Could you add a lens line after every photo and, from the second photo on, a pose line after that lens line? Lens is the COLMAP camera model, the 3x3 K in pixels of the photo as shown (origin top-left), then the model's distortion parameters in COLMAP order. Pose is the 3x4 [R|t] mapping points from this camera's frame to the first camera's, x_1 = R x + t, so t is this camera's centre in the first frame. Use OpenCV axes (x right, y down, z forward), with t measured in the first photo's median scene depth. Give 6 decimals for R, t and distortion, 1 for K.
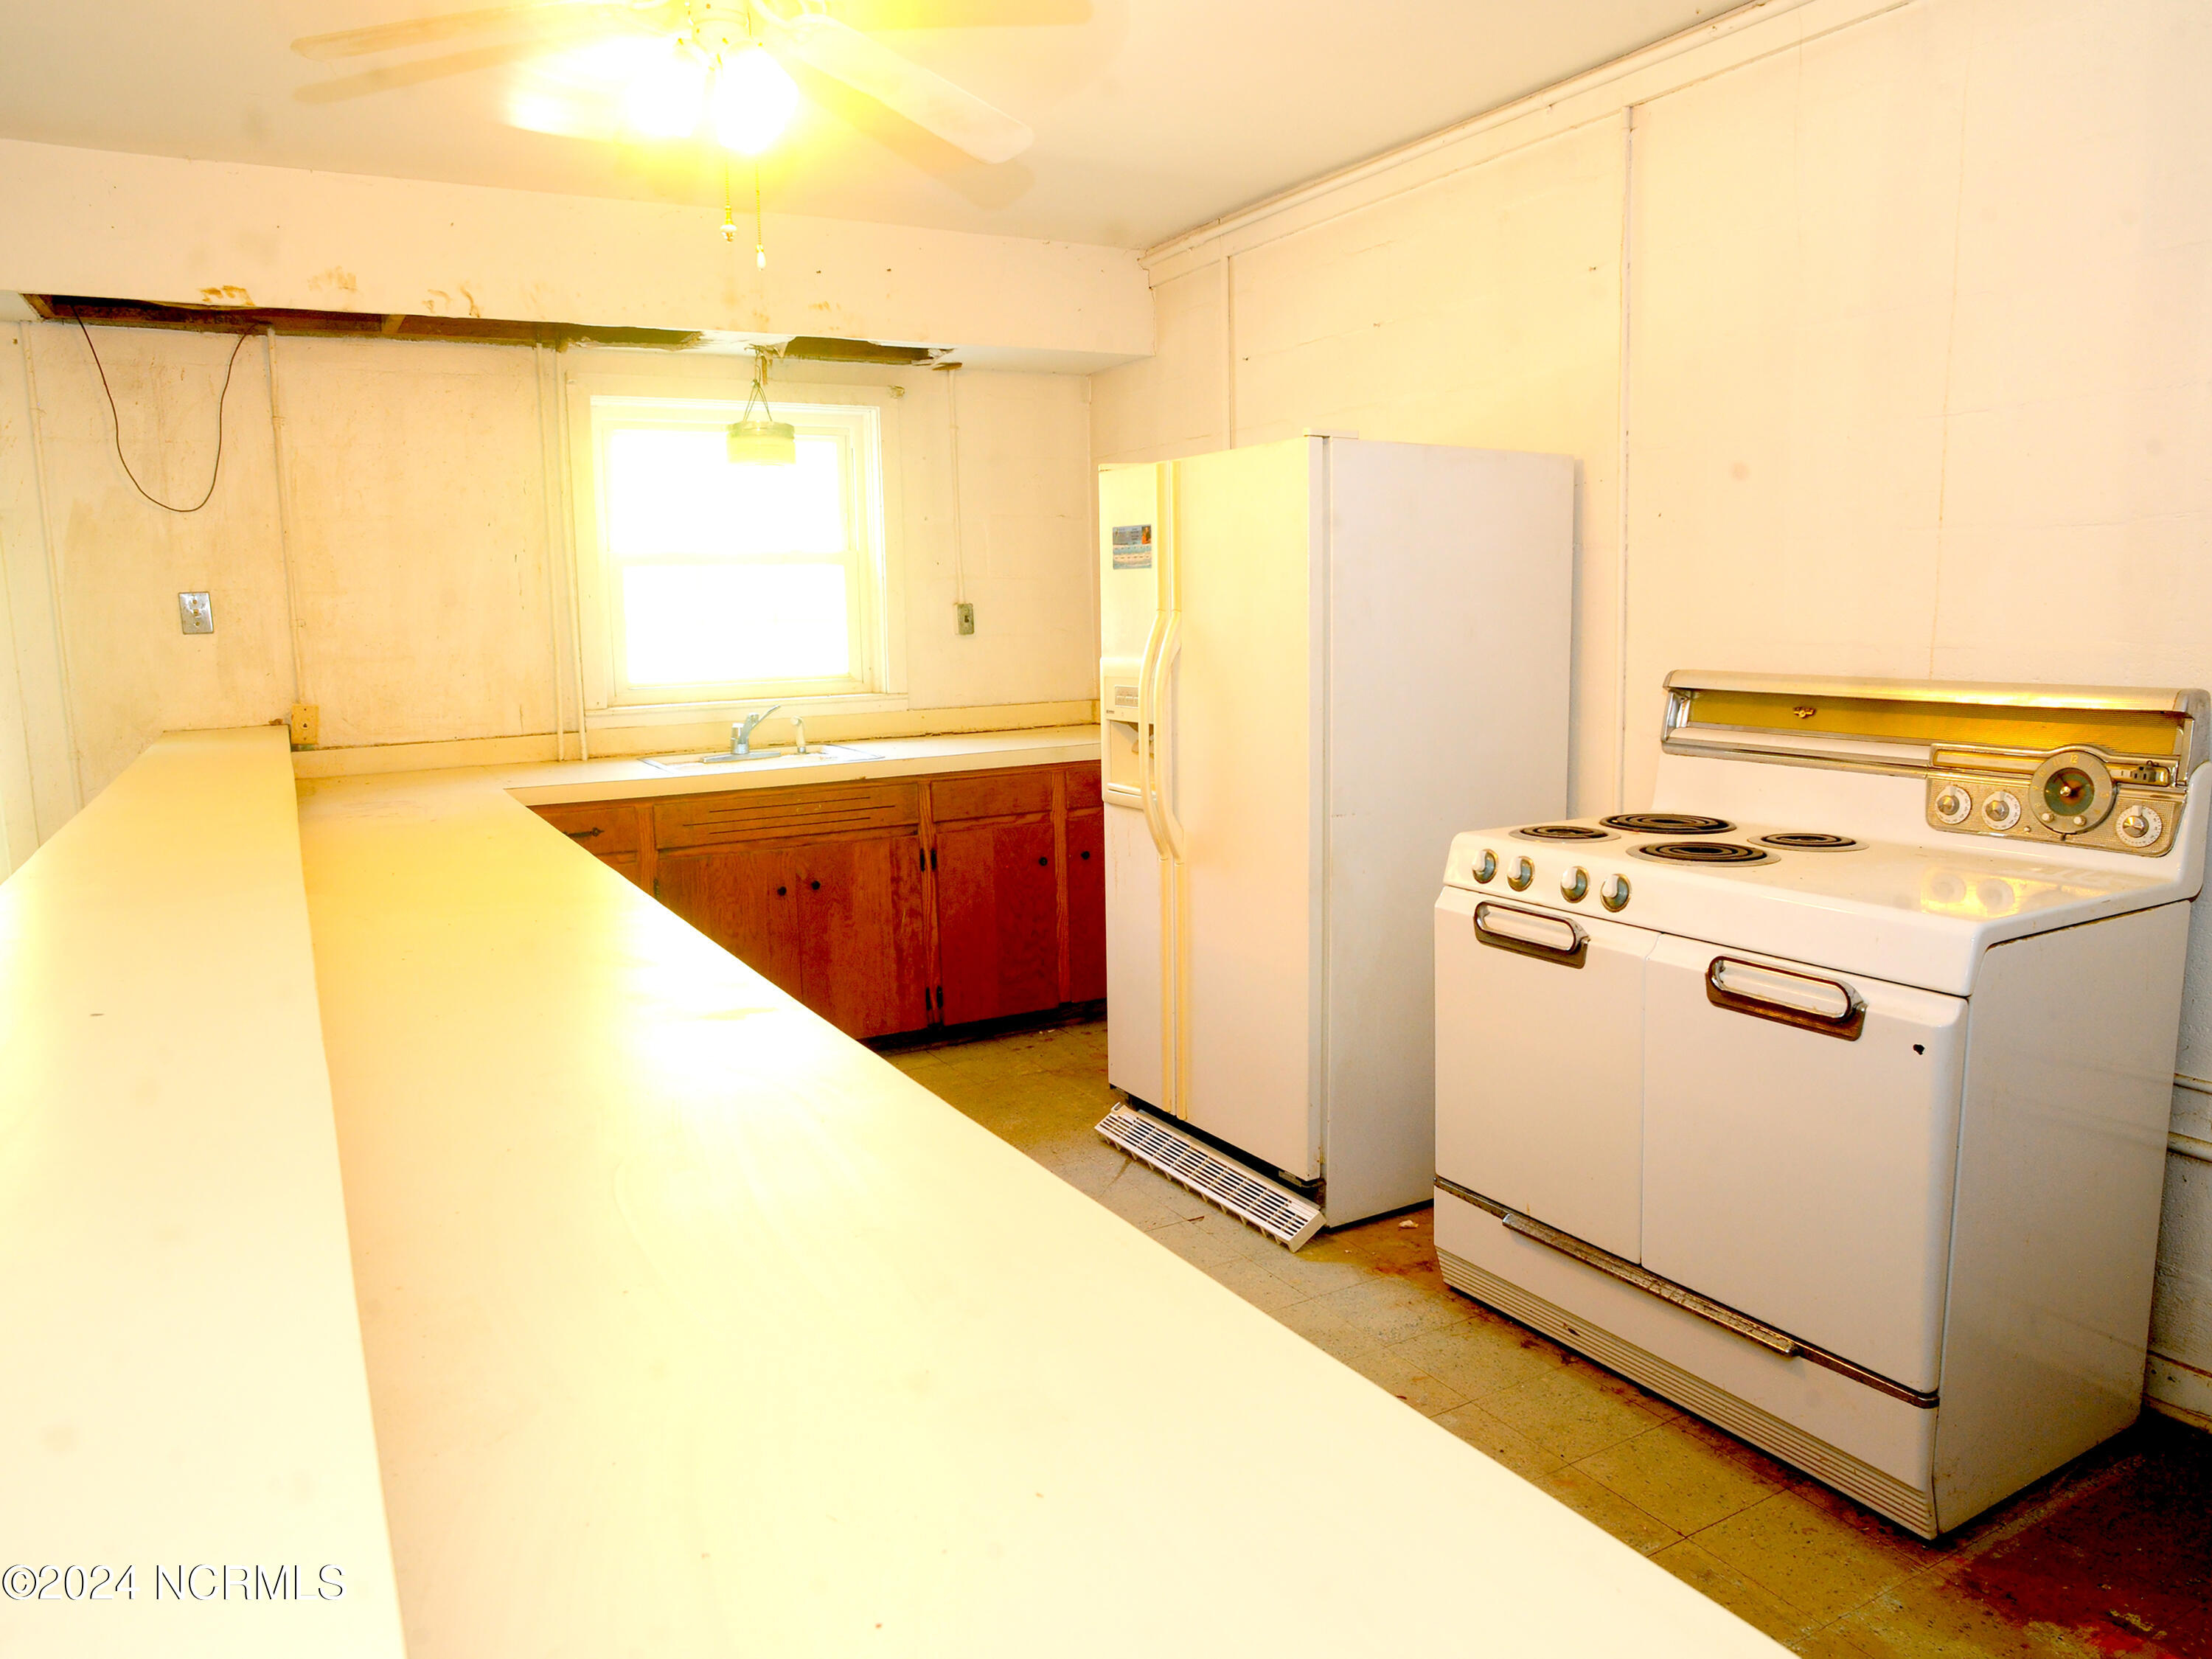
lens RADIAL K [[1512.2, 0, 1115.7], [0, 1512.2, 826.0], [0, 0, 1]] dist [-0.092528, 0.063272]
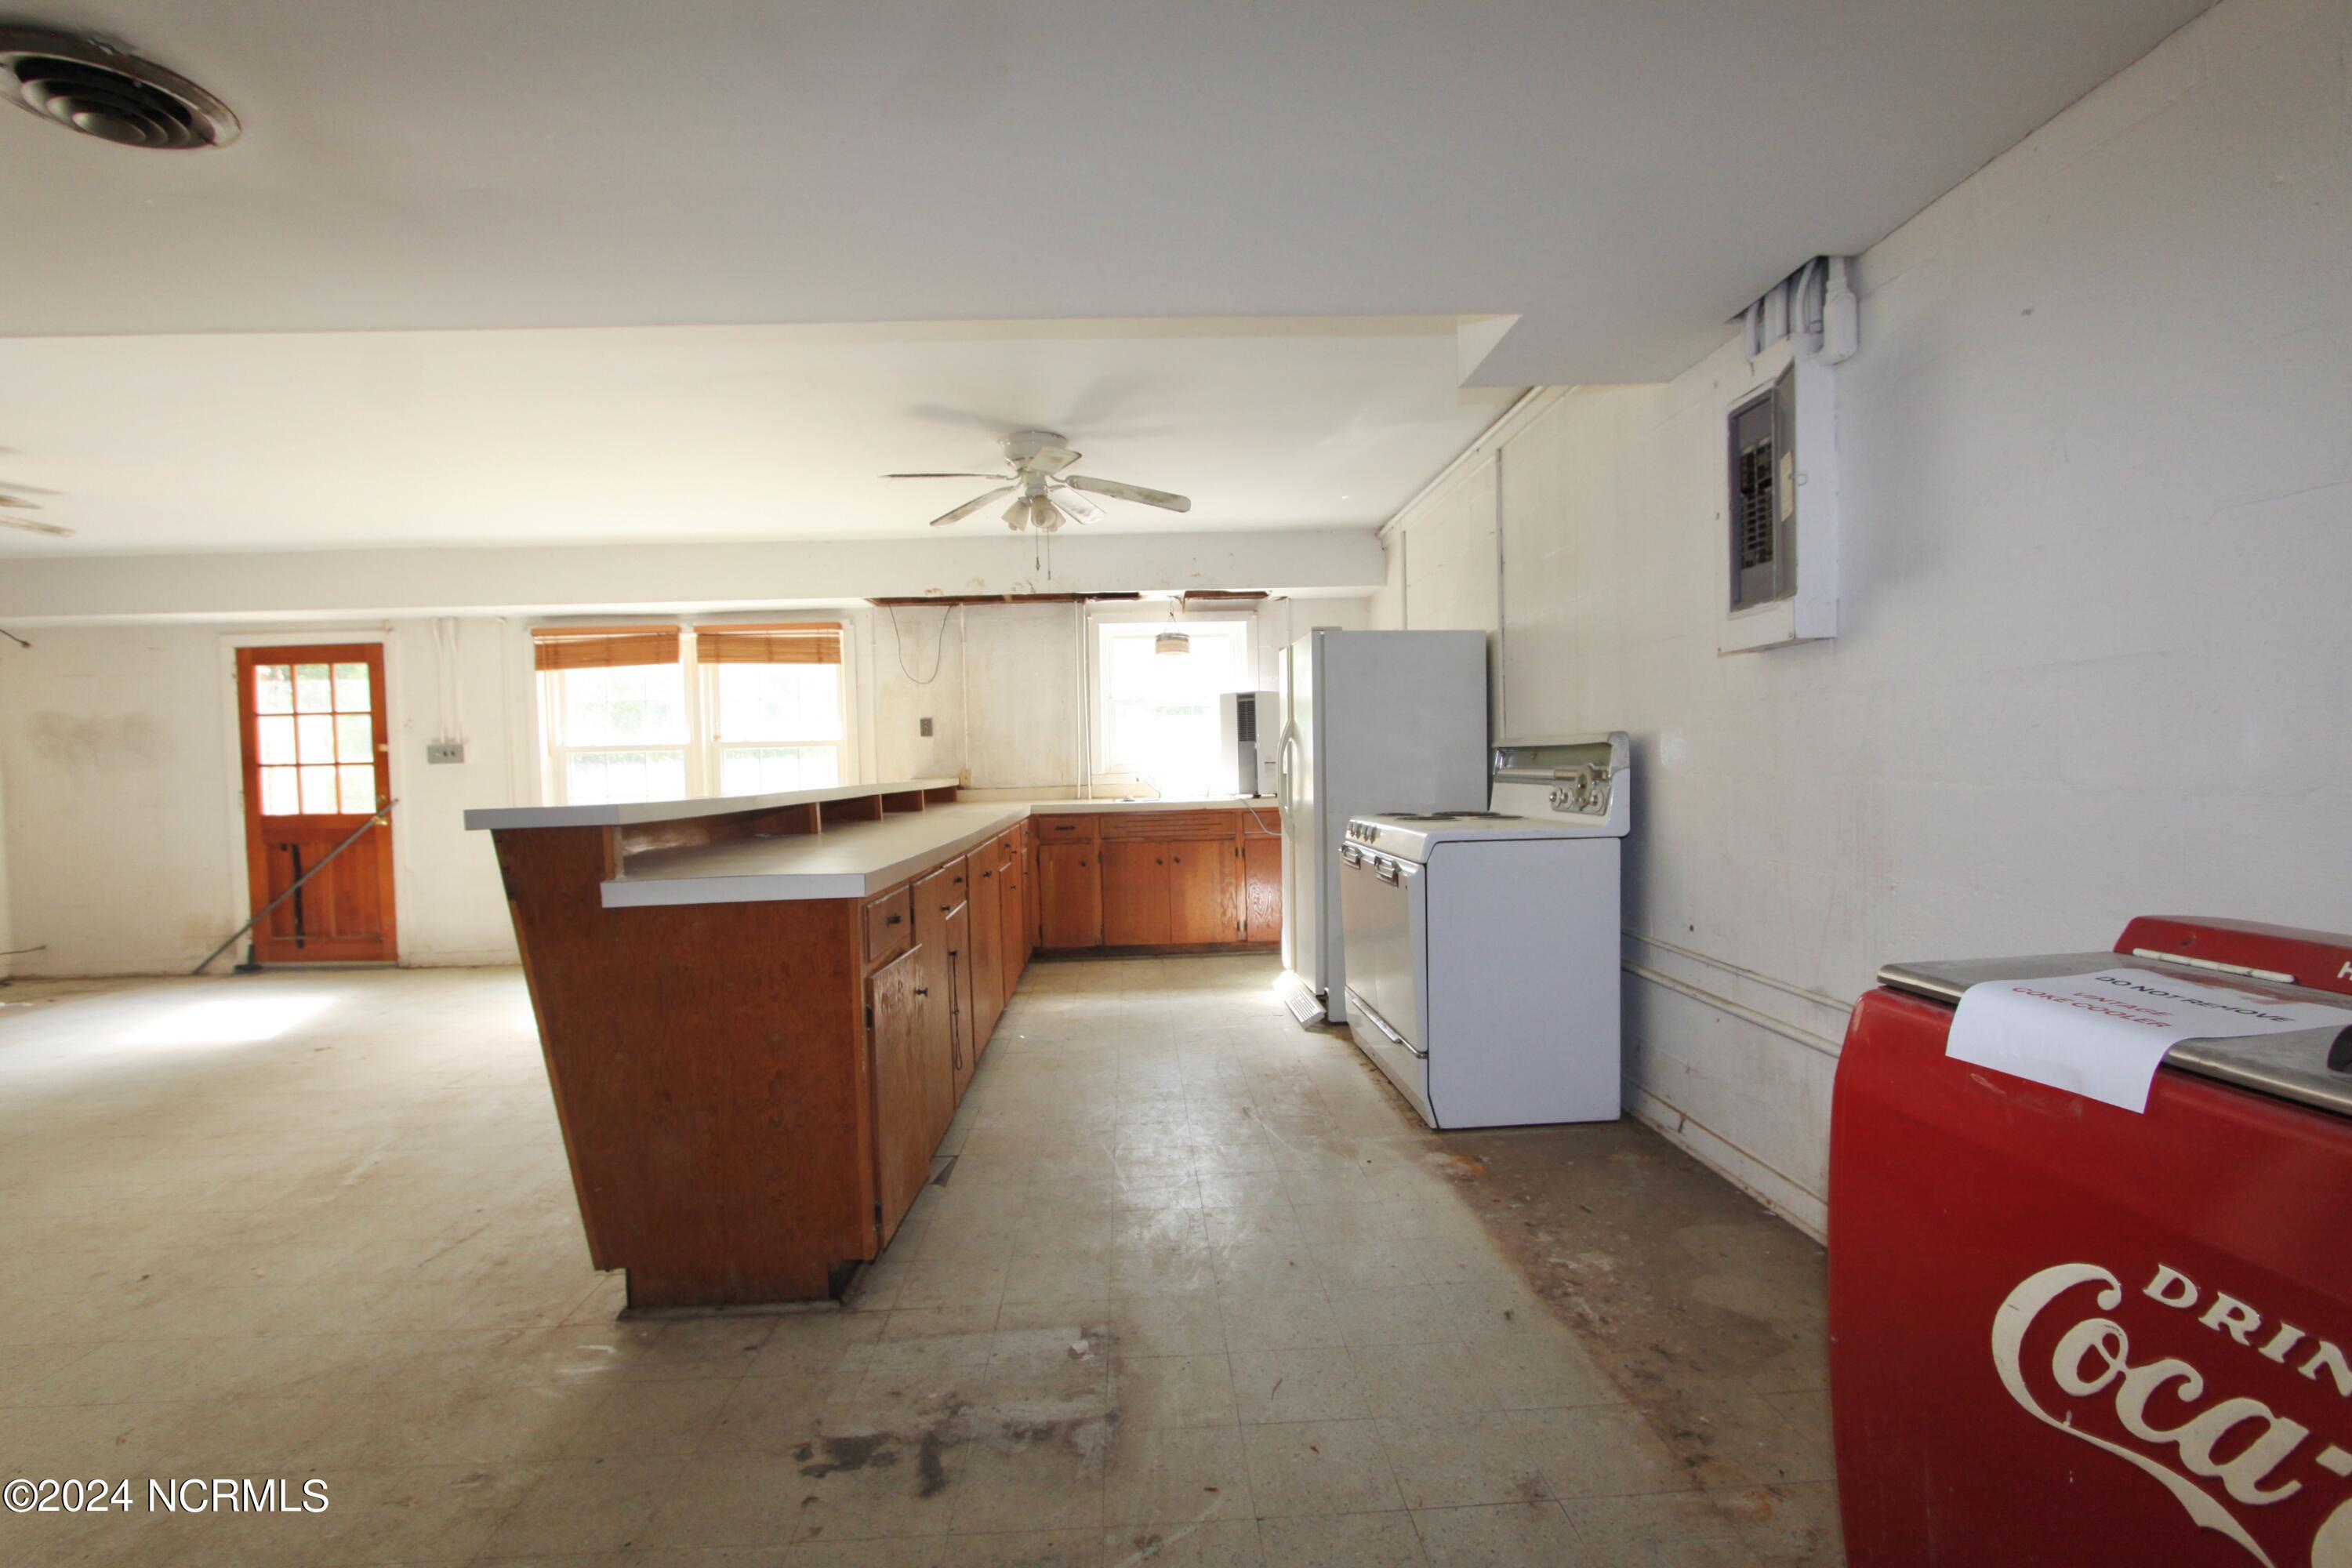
lens RADIAL K [[1082.7, 0, 1172.6], [0, 1082.7, 813.1], [0, 0, 1]] dist [-0.022891, 0.004864]
pose [[0.885034, 0.027738, -0.464699, 0.584884], [-0.069842, 0.994837, -0.073635, 0.109931], [0.460257, 0.097625, 0.882402, -0.370548]]
